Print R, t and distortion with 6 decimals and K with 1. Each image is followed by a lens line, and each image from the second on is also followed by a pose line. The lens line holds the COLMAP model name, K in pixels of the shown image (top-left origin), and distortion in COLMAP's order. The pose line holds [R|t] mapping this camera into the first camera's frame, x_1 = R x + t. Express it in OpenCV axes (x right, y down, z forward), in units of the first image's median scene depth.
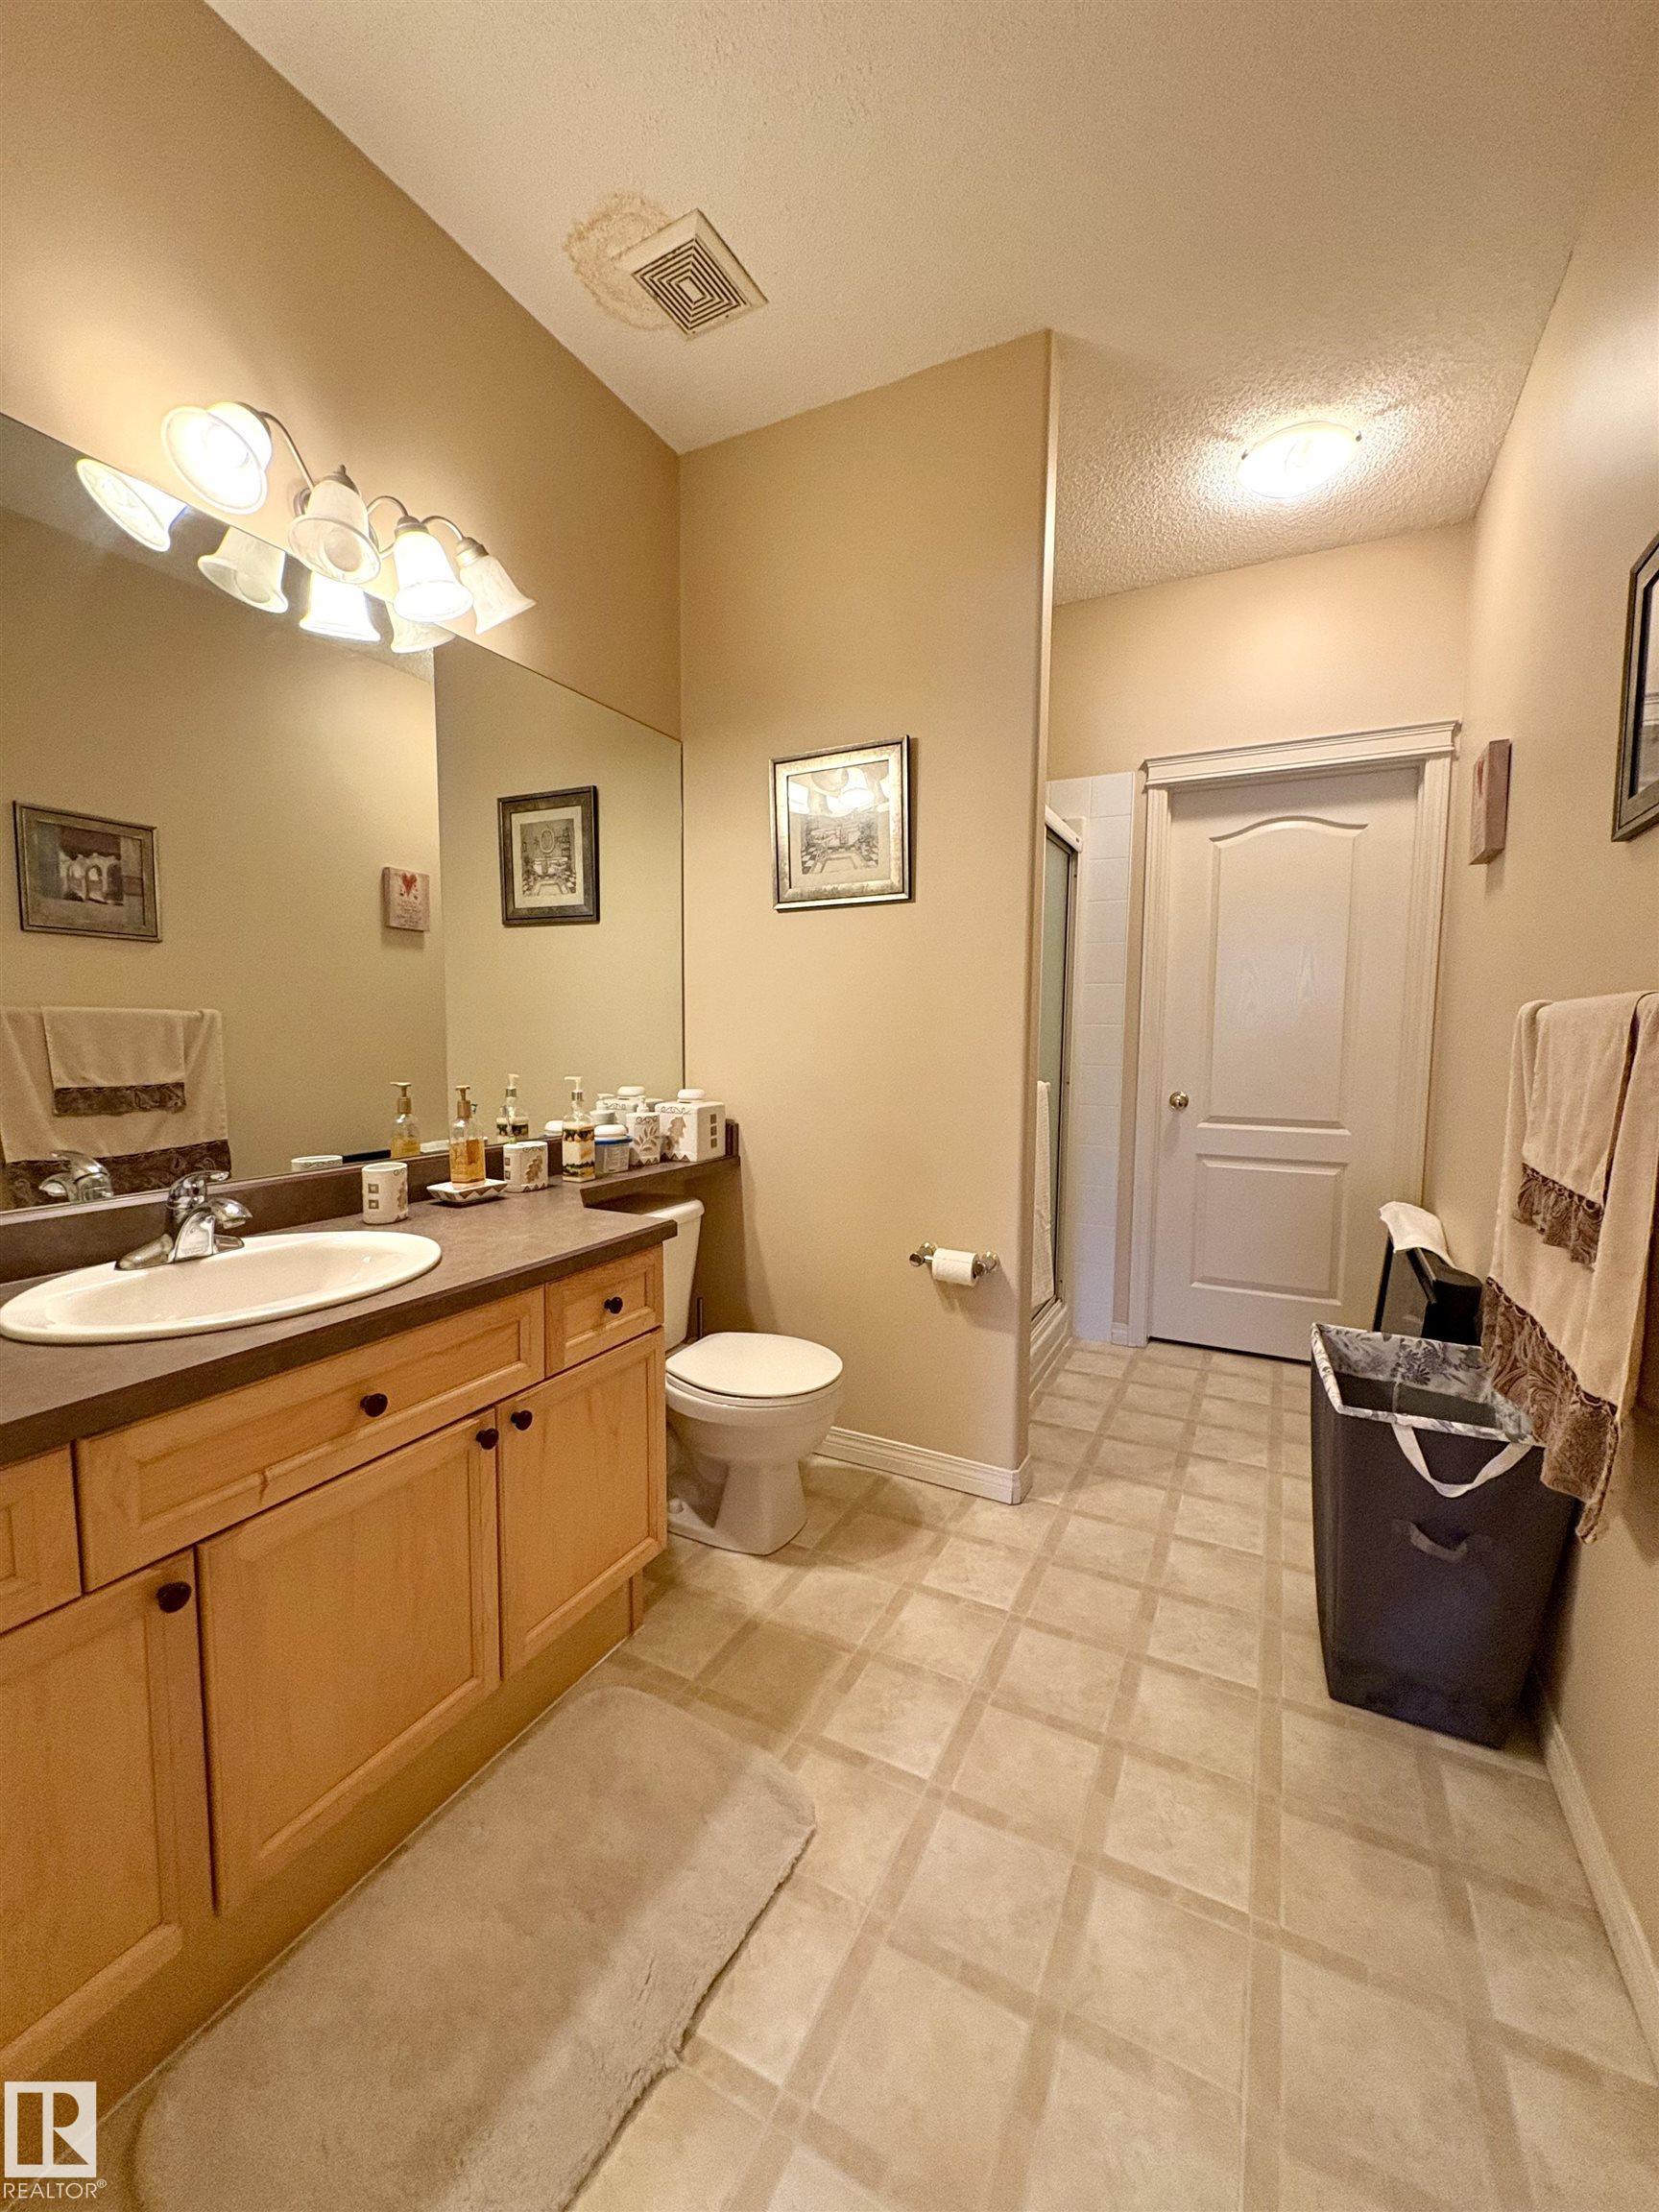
lens RADIAL K [[878.1, 0, 834.3], [0, 878.1, 1104.2], [0, 0, 1]] dist [0.002445, 0.000120]
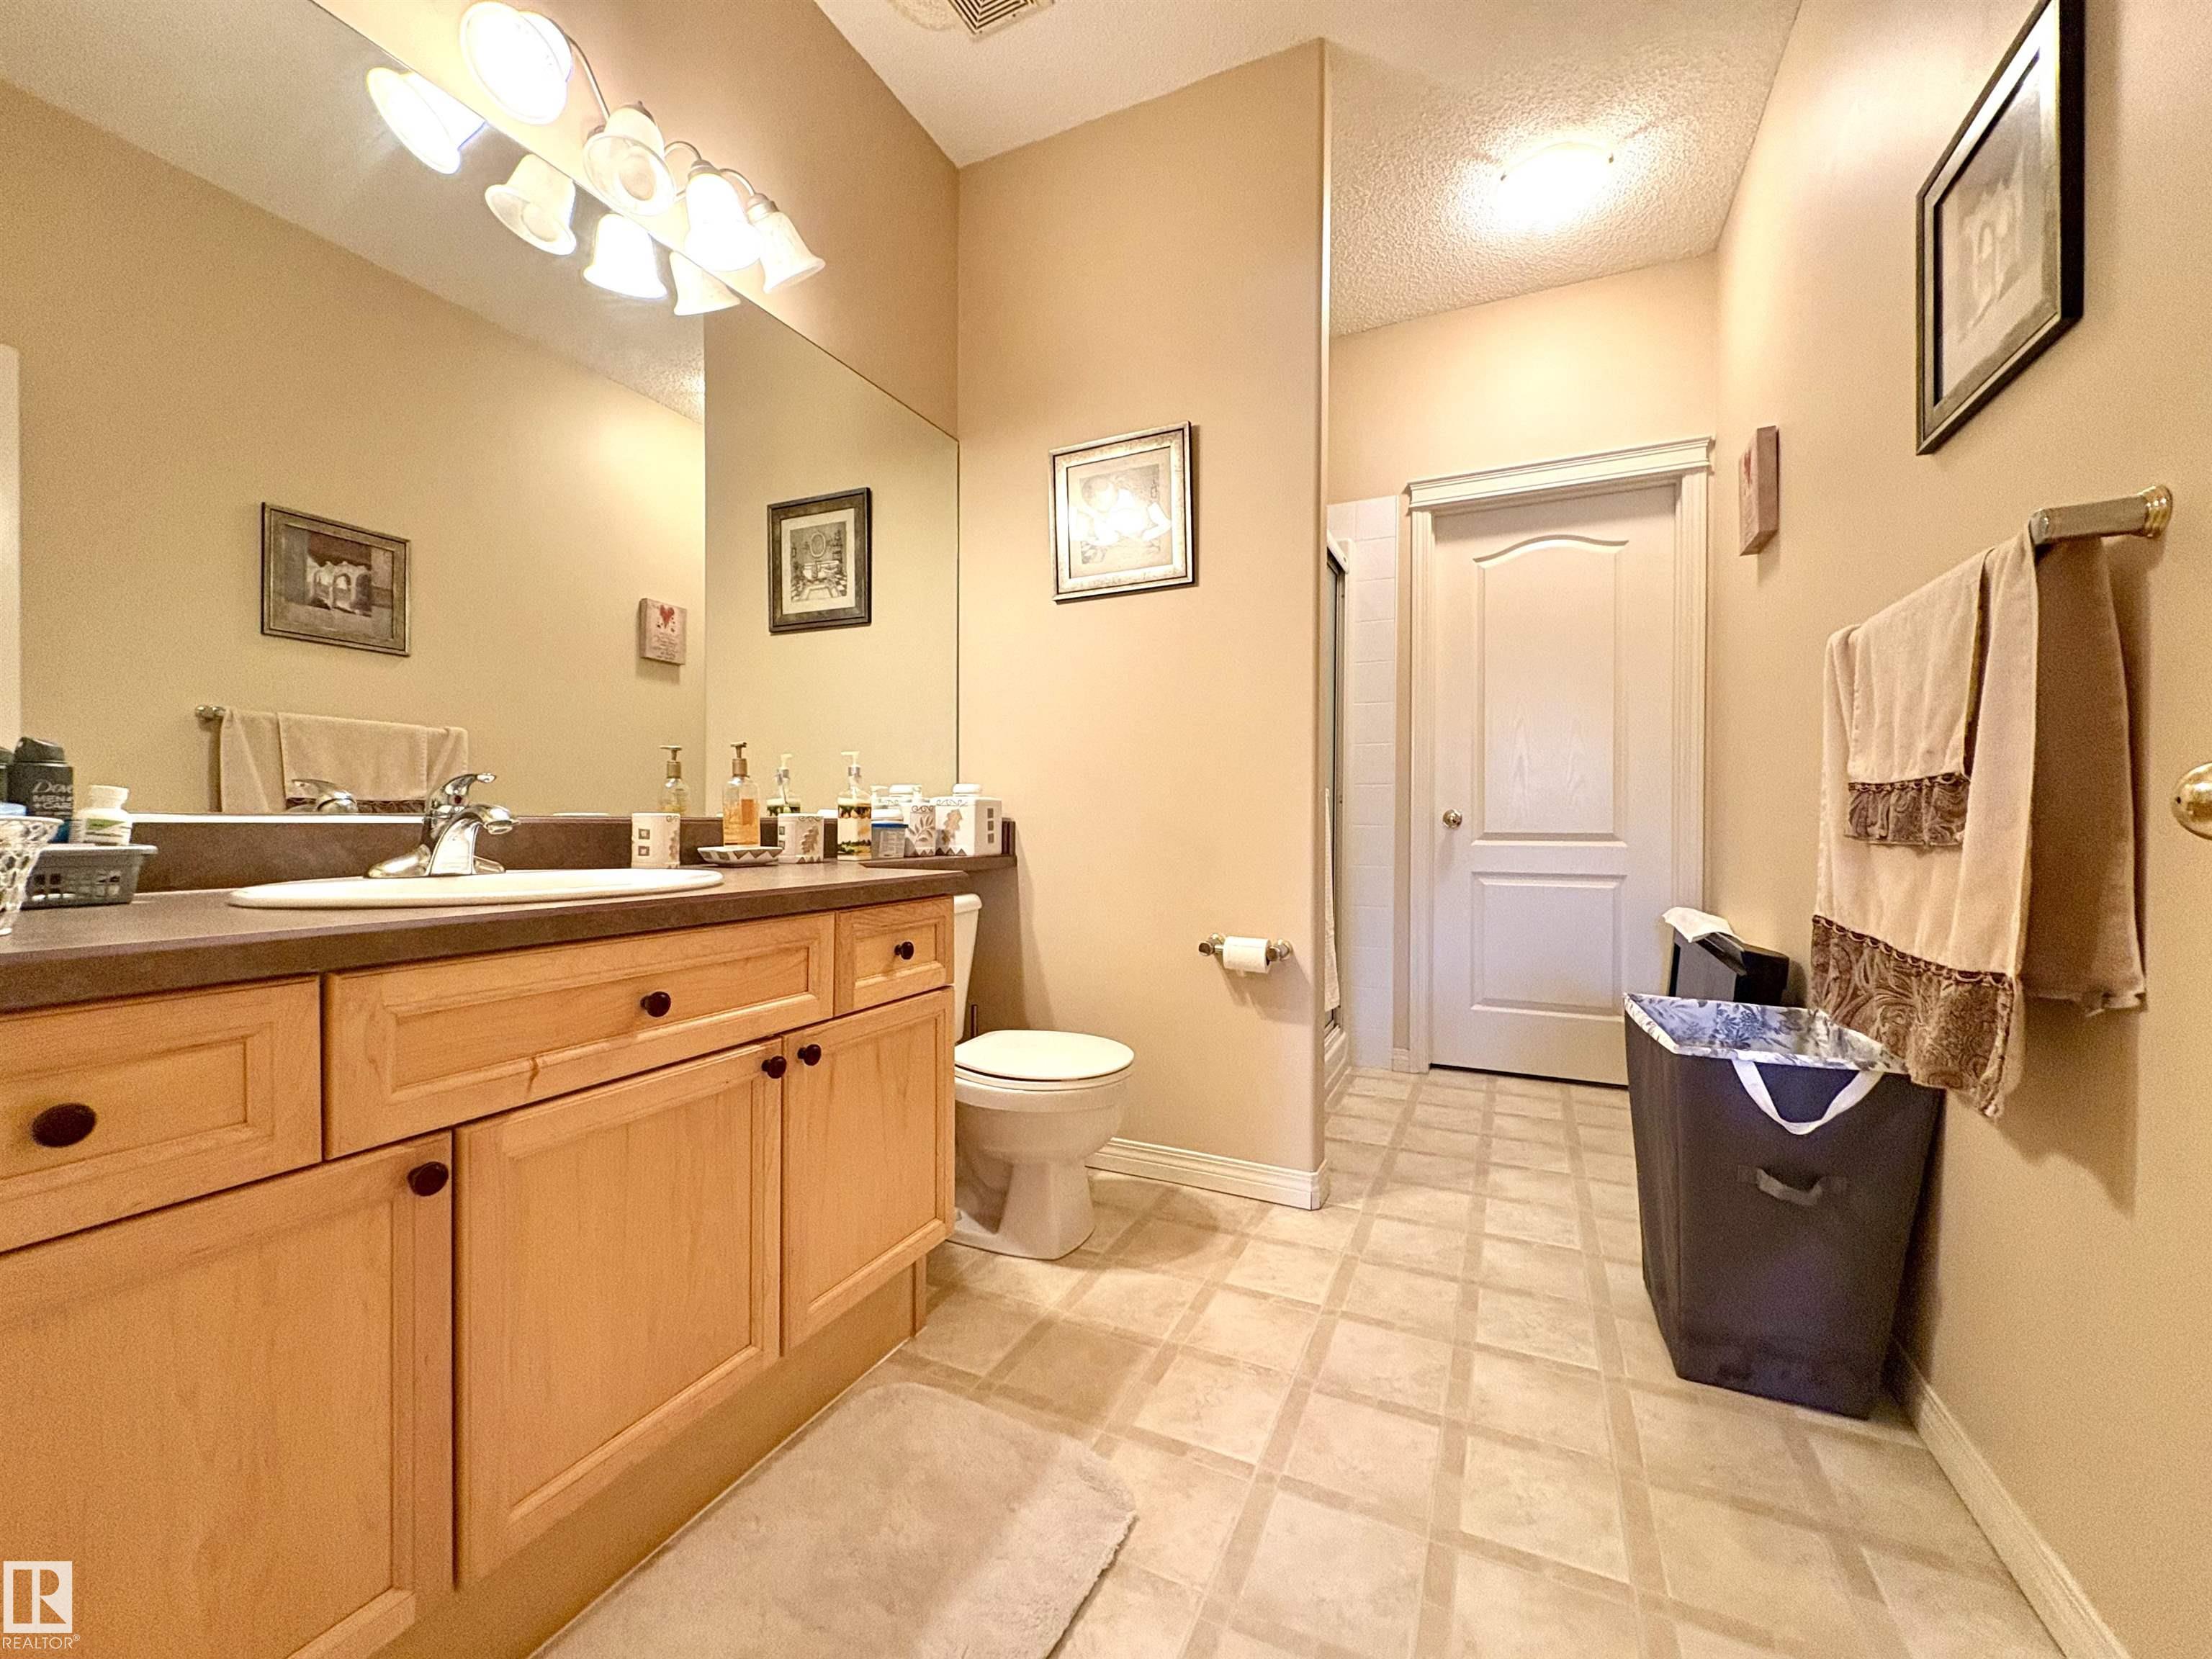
lens RADIAL K [[878.1, 0, 1106.0], [0, 878.1, 829.5], [0, 0, 1]] dist [0.002445, 0.000120]
pose [[0.999427, -0.004954, 0.033495, -0.054938], [0.007549, 0.996940, -0.077800, 0.140721], [-0.033008, 0.078008, 0.996406, 0.044302]]
